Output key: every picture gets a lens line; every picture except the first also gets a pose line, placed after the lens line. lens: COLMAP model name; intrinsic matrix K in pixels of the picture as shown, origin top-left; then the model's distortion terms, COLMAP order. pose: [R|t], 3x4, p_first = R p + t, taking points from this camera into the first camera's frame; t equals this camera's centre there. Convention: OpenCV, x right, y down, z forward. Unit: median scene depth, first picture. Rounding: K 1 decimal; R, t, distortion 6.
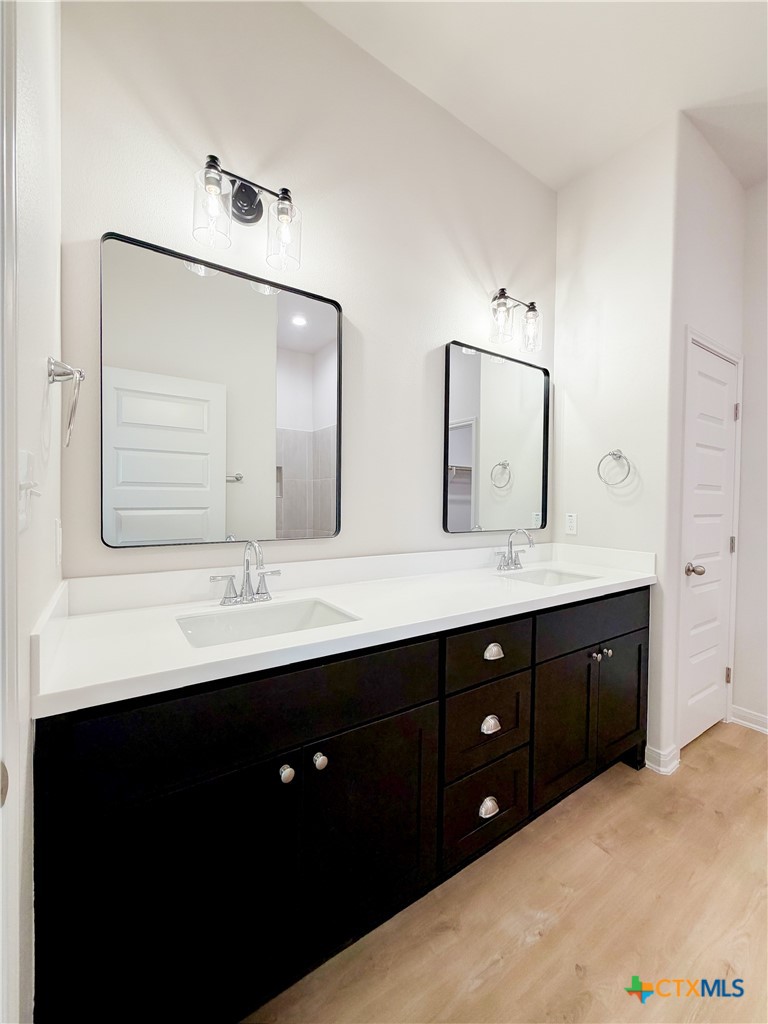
lens RADIAL K [[409.8, 0, 379.5], [0, 409.8, 508.1], [0, 0, 1]] dist [-0.002268, 0.000339]
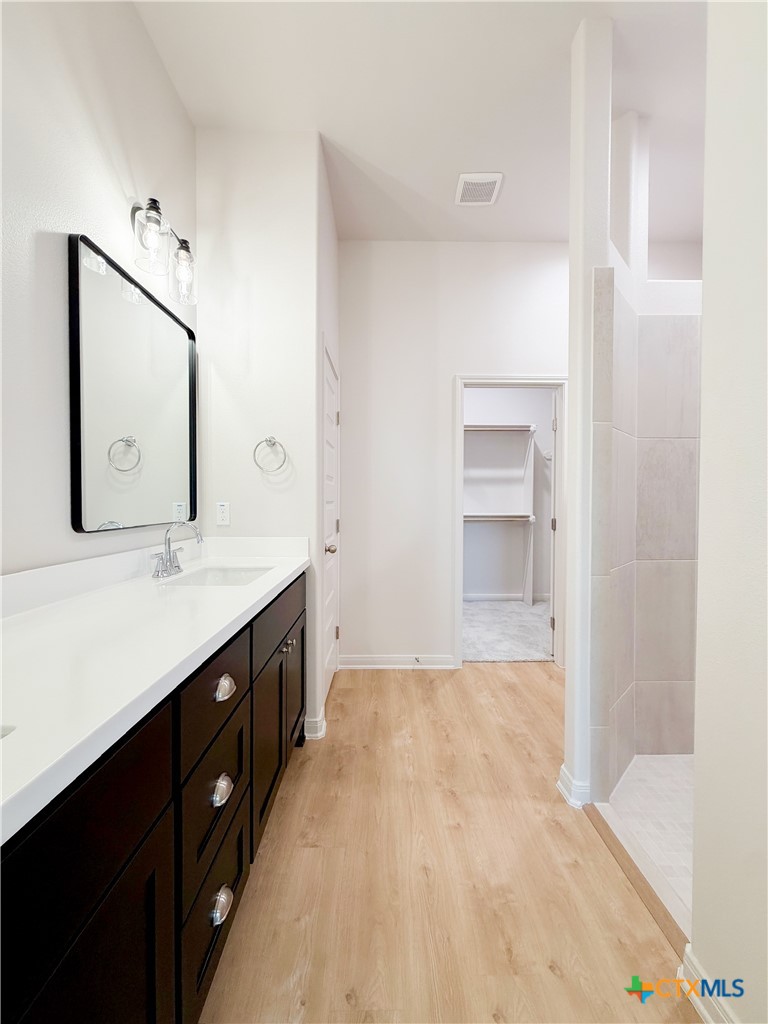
lens RADIAL K [[409.8, 0, 391.6], [0, 409.8, 508.7], [0, 0, 1]] dist [-0.002268, 0.000339]
pose [[0.537703, -0.025506, 0.842748, -0.104079], [0.017449, 0.999665, 0.019122, 0.018304], [-0.842953, 0.004423, 0.537968, 0.232508]]
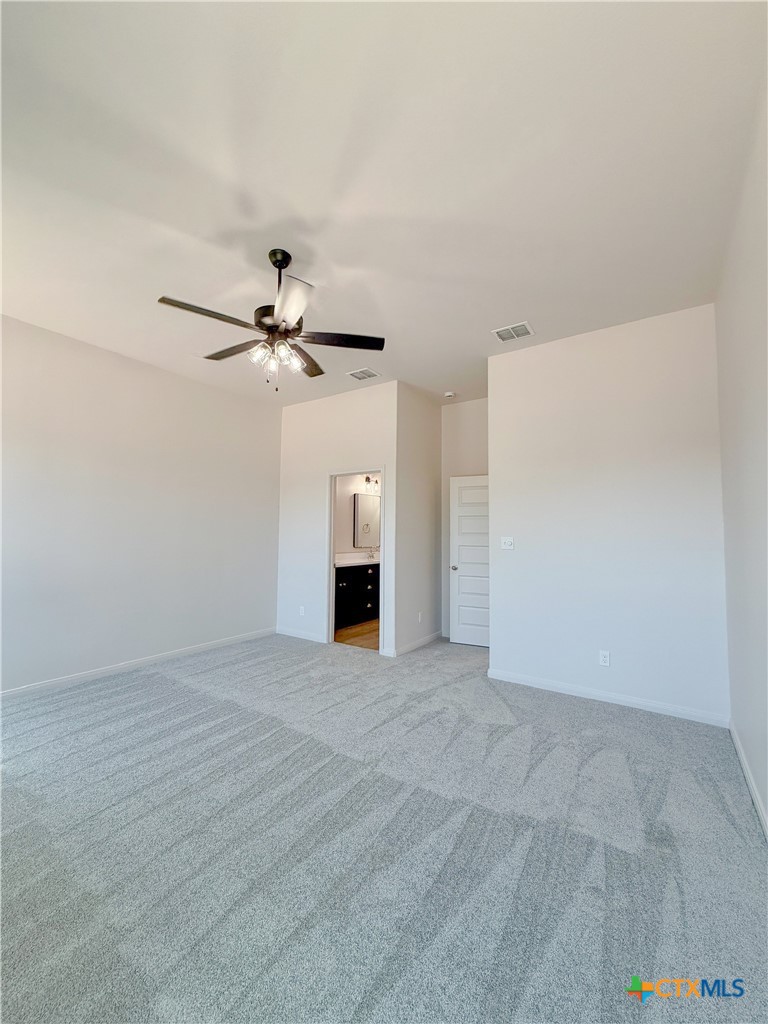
lens RADIAL K [[409.8, 0, 385.8], [0, 409.8, 511.9], [0, 0, 1]] dist [-0.002268, 0.000339]
pose [[0.925473, 0.016285, 0.378464, -0.875588], [0.006082, 0.998308, -0.057828, -0.040006], [-0.378766, 0.055820, 0.923808, -2.248500]]
